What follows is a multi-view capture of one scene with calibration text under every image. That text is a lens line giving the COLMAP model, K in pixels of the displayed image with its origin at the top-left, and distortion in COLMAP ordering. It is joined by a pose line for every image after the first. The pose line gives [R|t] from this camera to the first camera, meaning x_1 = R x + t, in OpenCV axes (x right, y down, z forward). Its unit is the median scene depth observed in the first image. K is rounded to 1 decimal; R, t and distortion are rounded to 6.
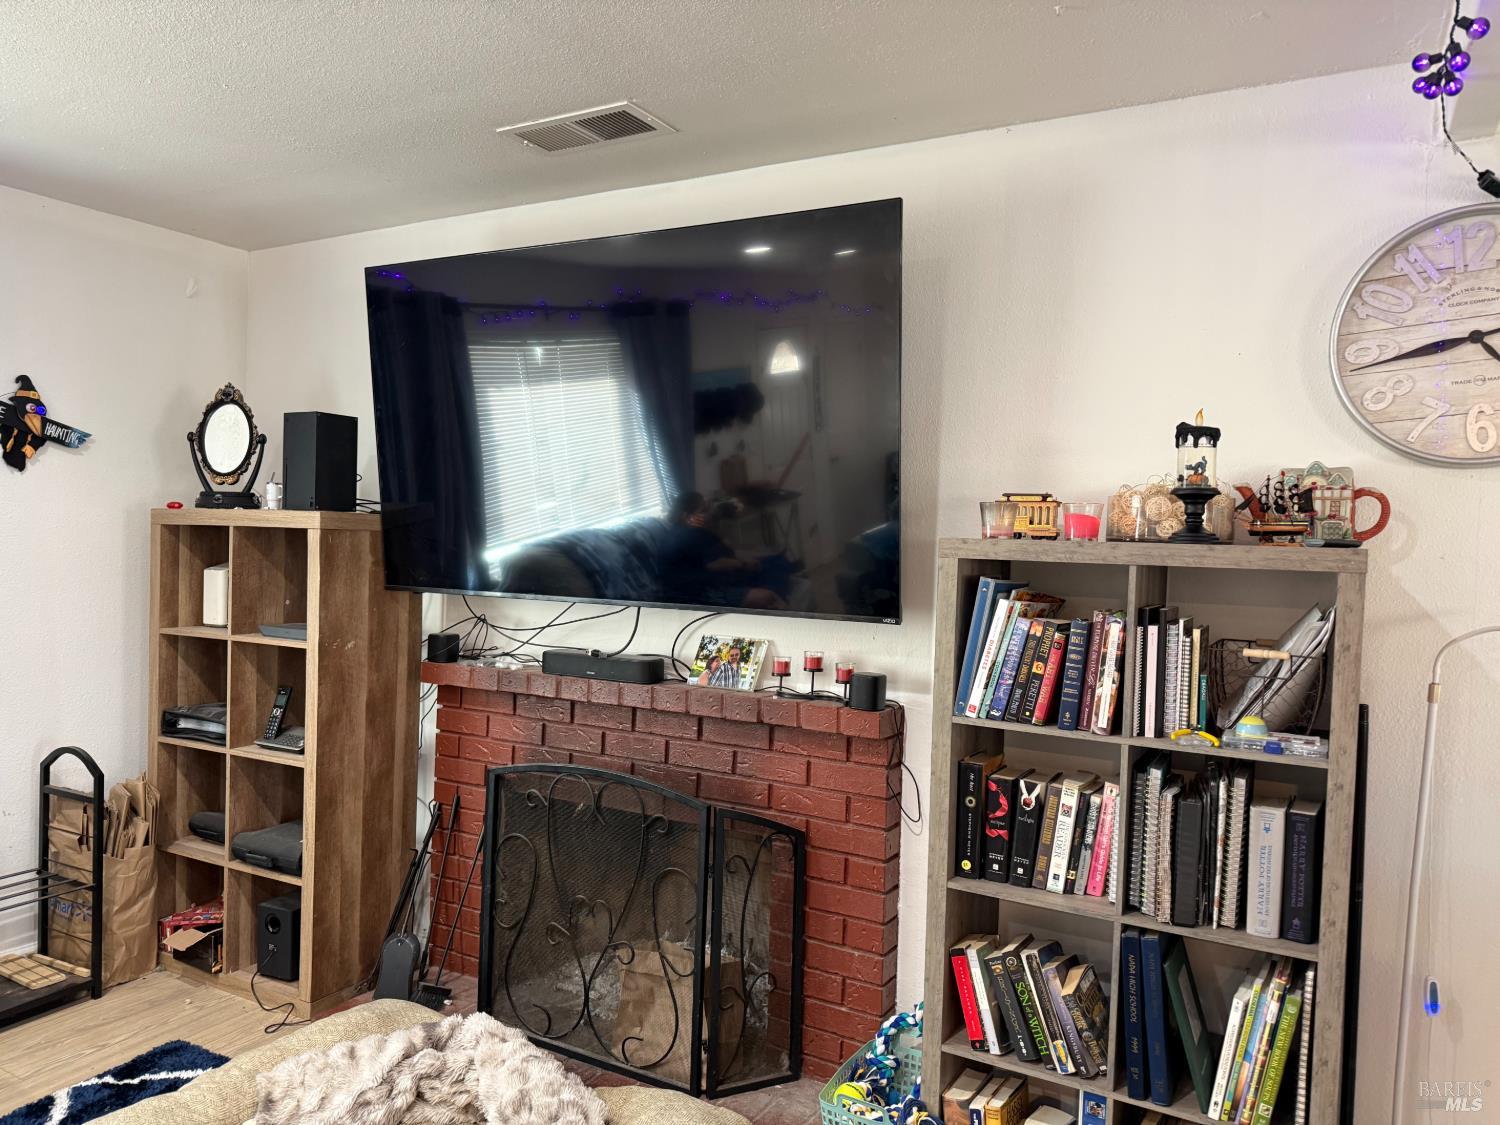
lens RADIAL K [[1039.4, 0, 758.0], [0, 1039.4, 572.3], [0, 0, 1]] dist [0.116854, -0.185091]
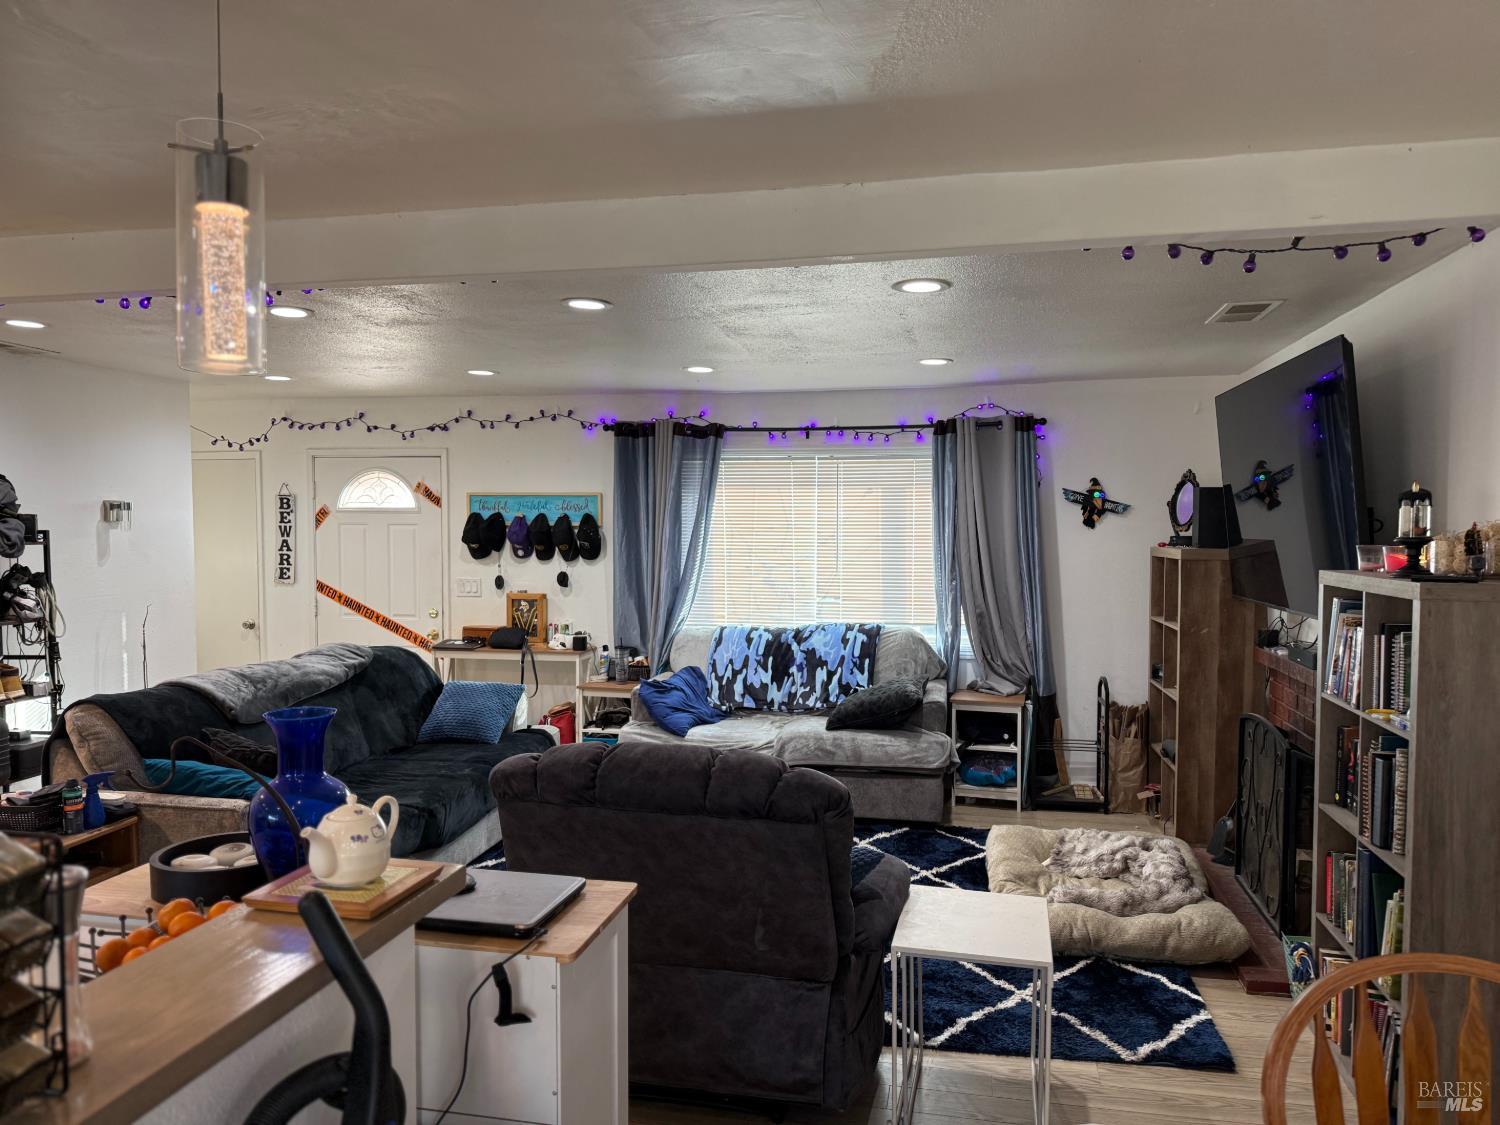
lens RADIAL K [[1039.4, 0, 758.0], [0, 1039.4, 572.3], [0, 0, 1]] dist [0.116854, -0.185091]
pose [[0.301501, 0.008498, -0.953428, 0.929471], [-0.014448, 0.999886, 0.004343, -0.017880], [0.953356, 0.012466, 0.301590, -0.139871]]
